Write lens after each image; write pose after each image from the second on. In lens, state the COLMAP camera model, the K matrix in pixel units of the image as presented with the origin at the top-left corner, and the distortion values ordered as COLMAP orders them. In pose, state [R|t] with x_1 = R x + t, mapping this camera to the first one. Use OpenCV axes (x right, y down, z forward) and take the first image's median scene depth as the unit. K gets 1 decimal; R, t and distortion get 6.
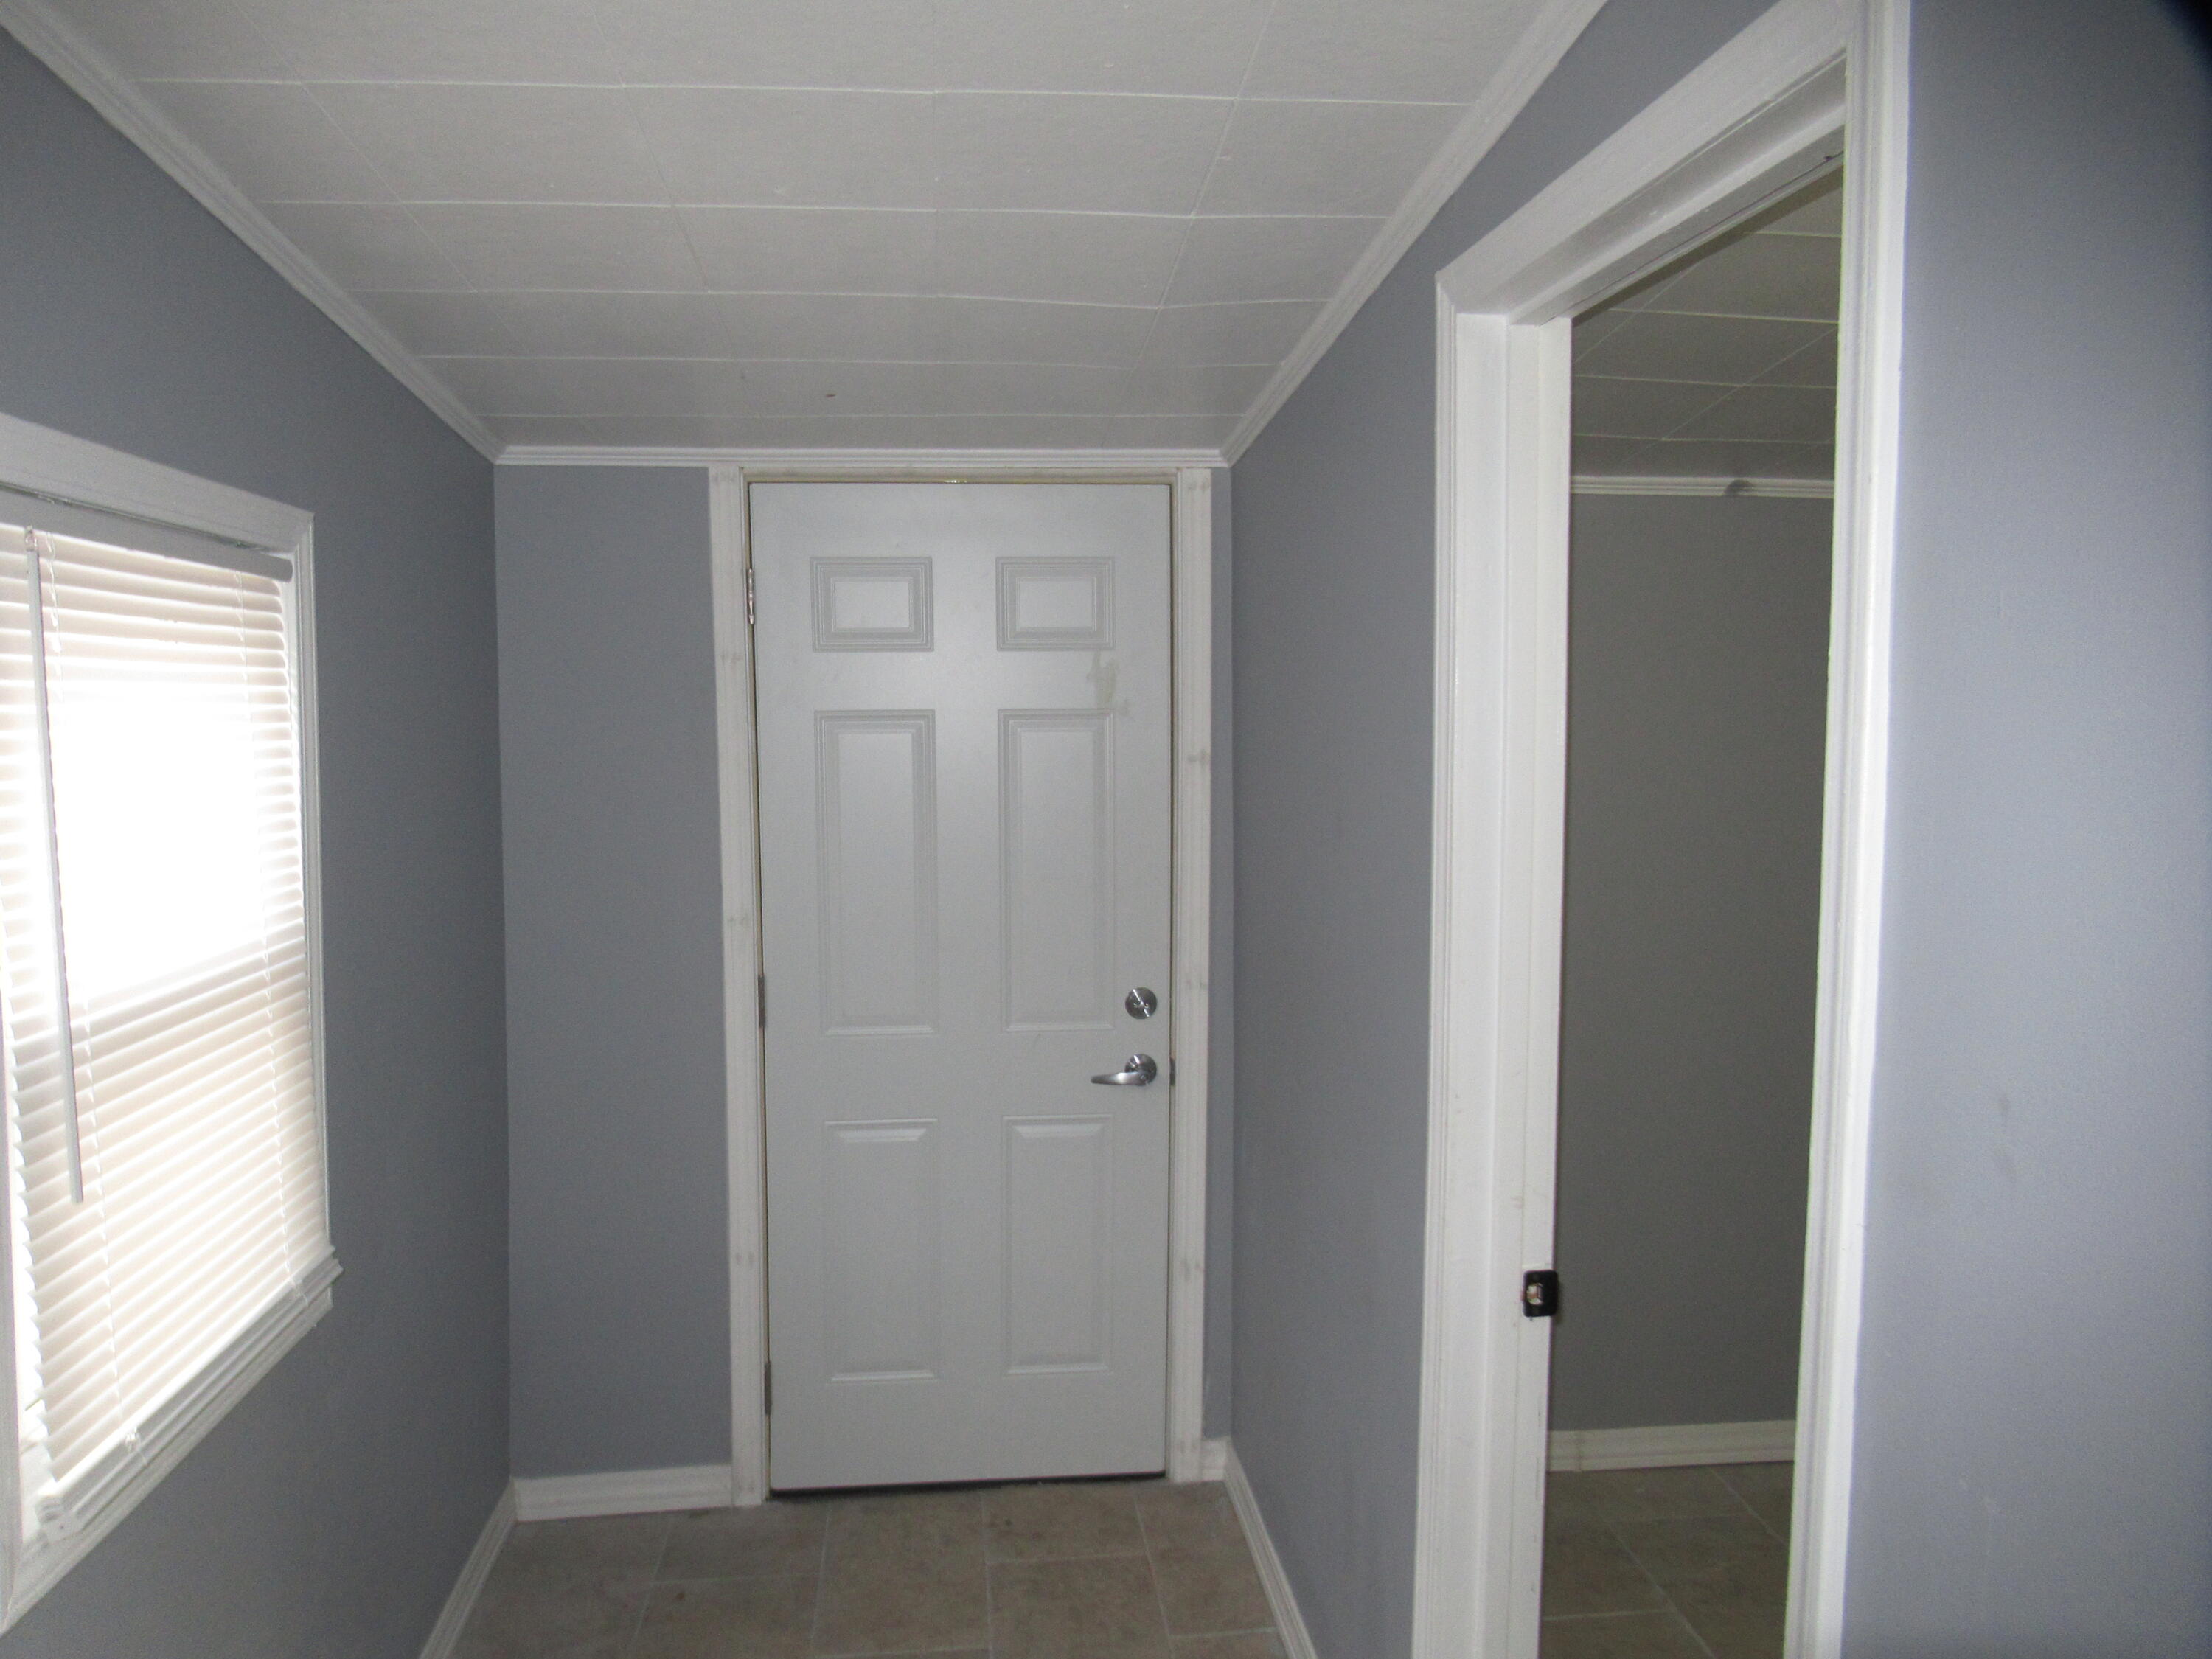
lens RADIAL K [[1669.4, 0, 1106.0], [0, 1669.4, 829.5], [0, 0, 1]] dist [0.003551, 0.007711]
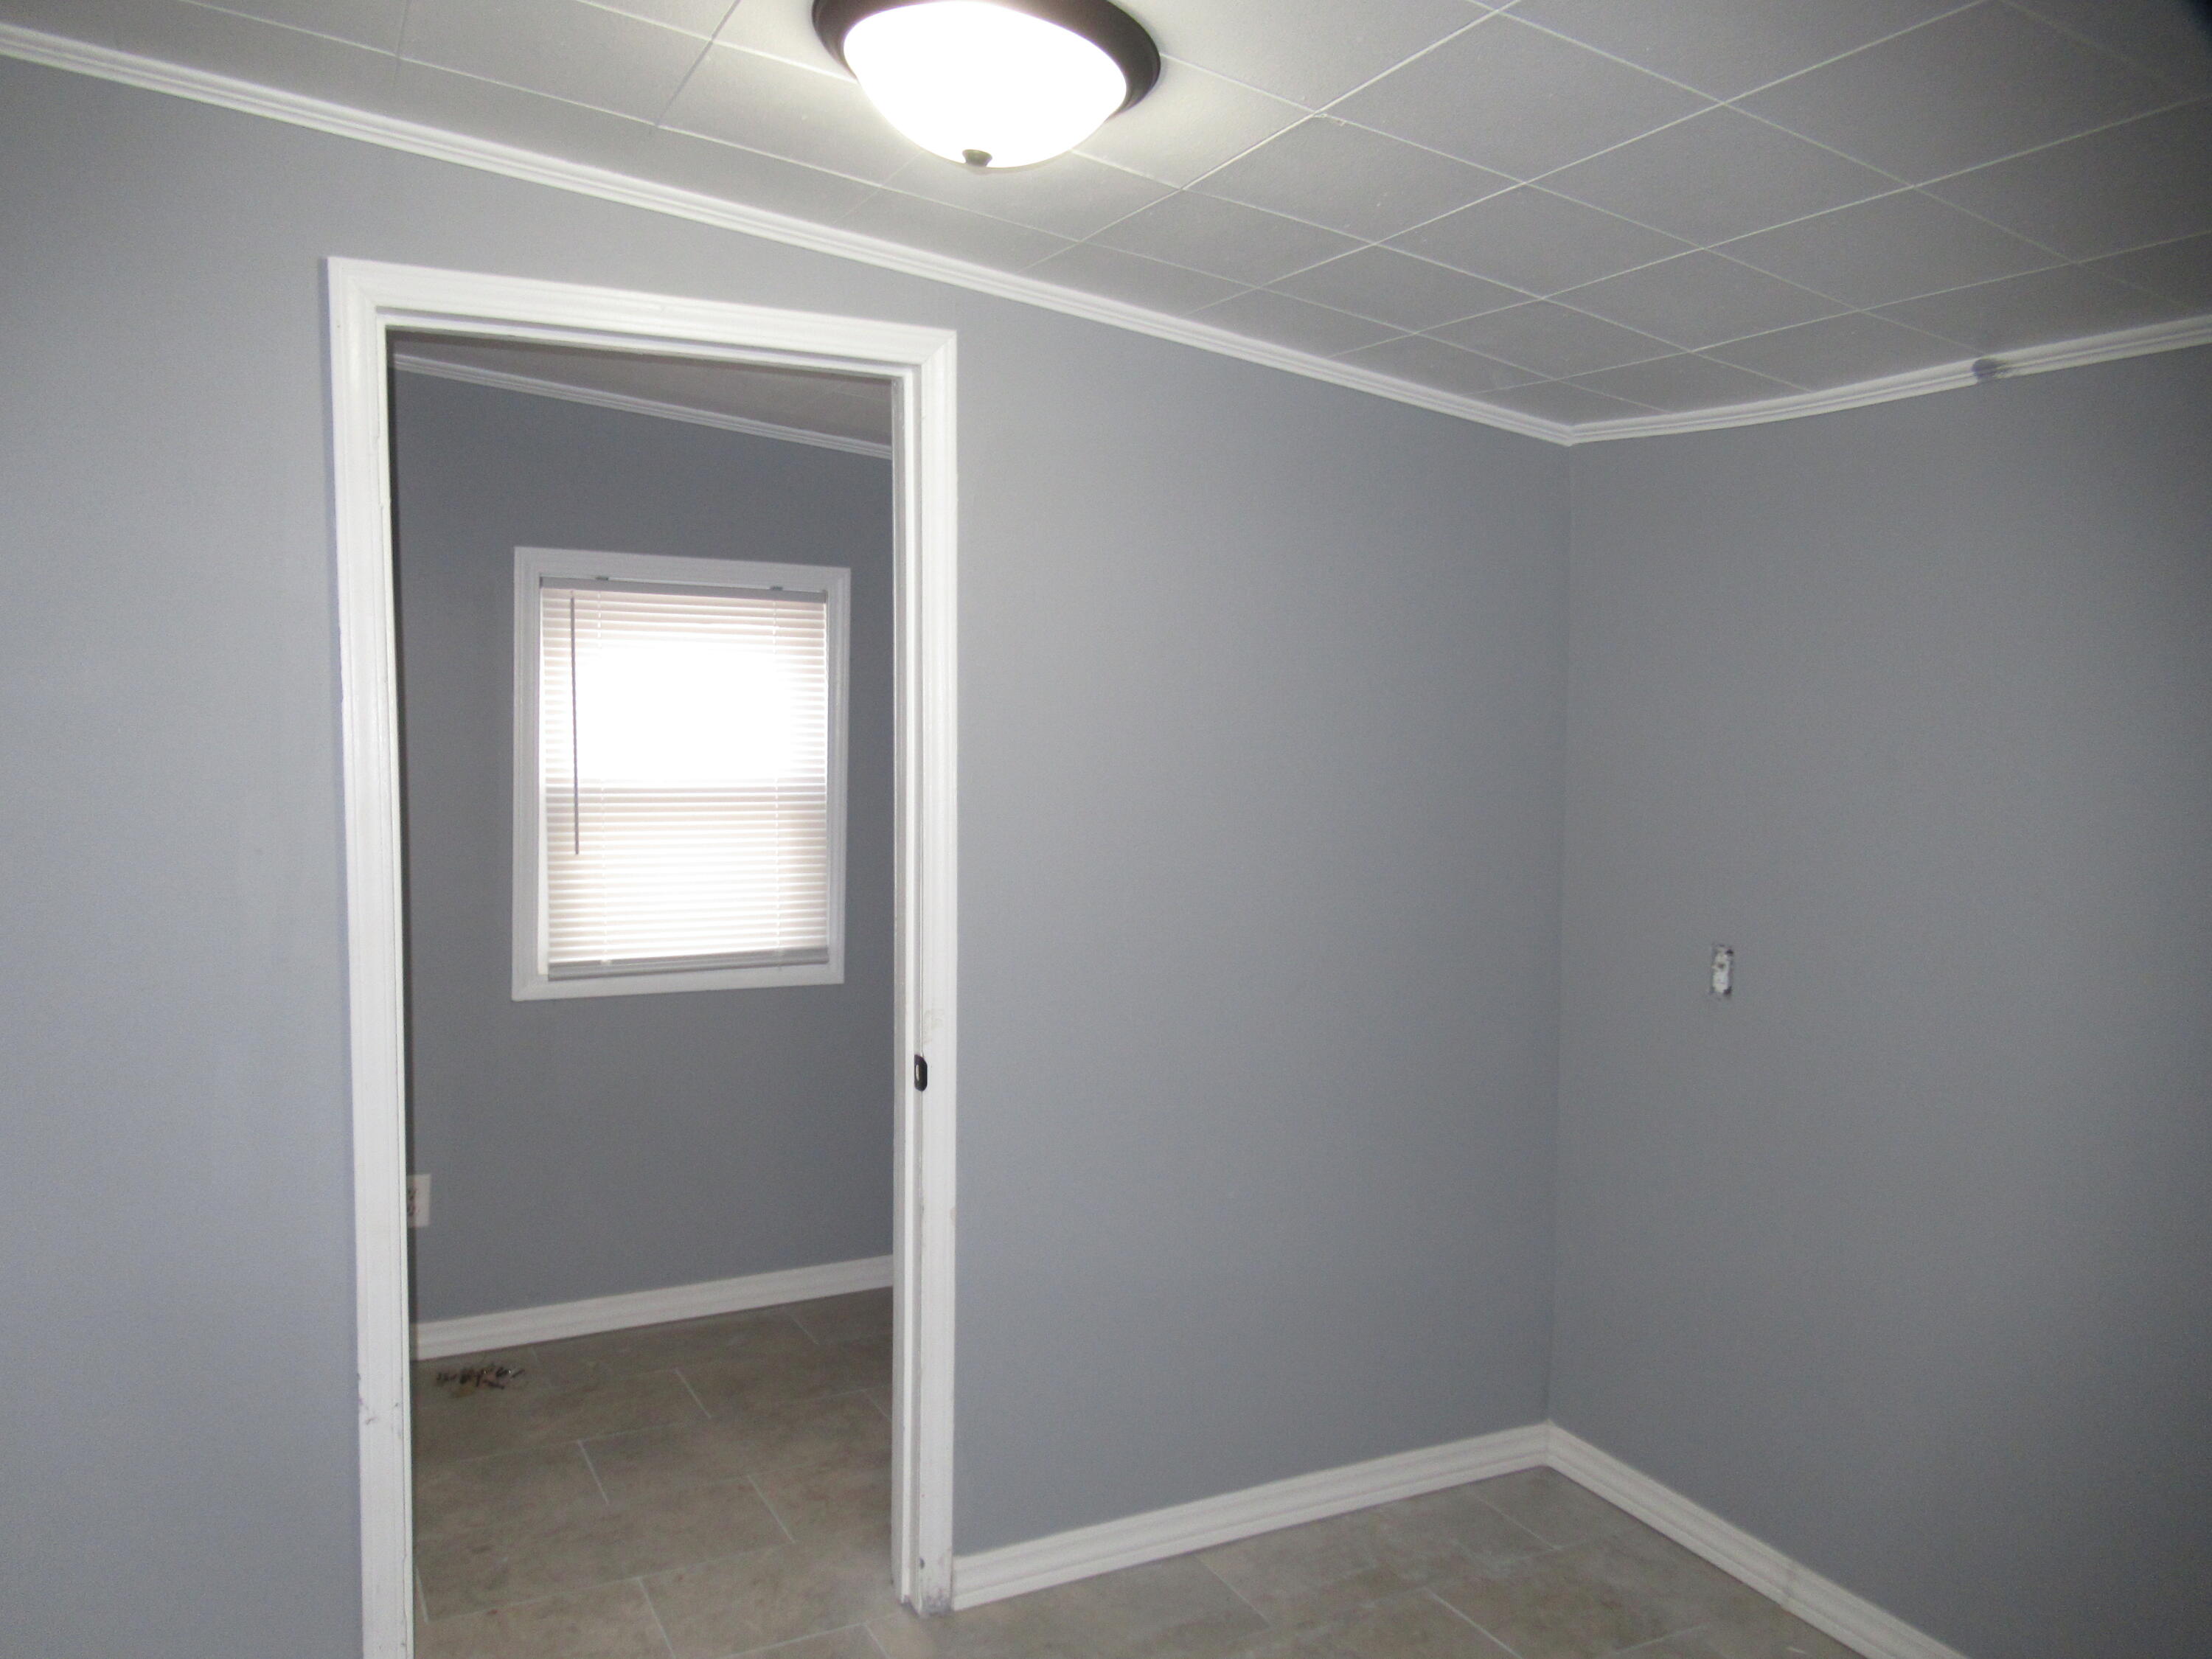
lens RADIAL K [[1669.4, 0, 1106.0], [0, 1669.4, 829.5], [0, 0, 1]] dist [0.003551, 0.007711]
pose [[0.360327, 0.070418, -0.930164, 1.401777], [-0.095519, 0.994690, 0.038301, 0.009662], [0.927923, 0.075048, 0.365140, 0.572027]]
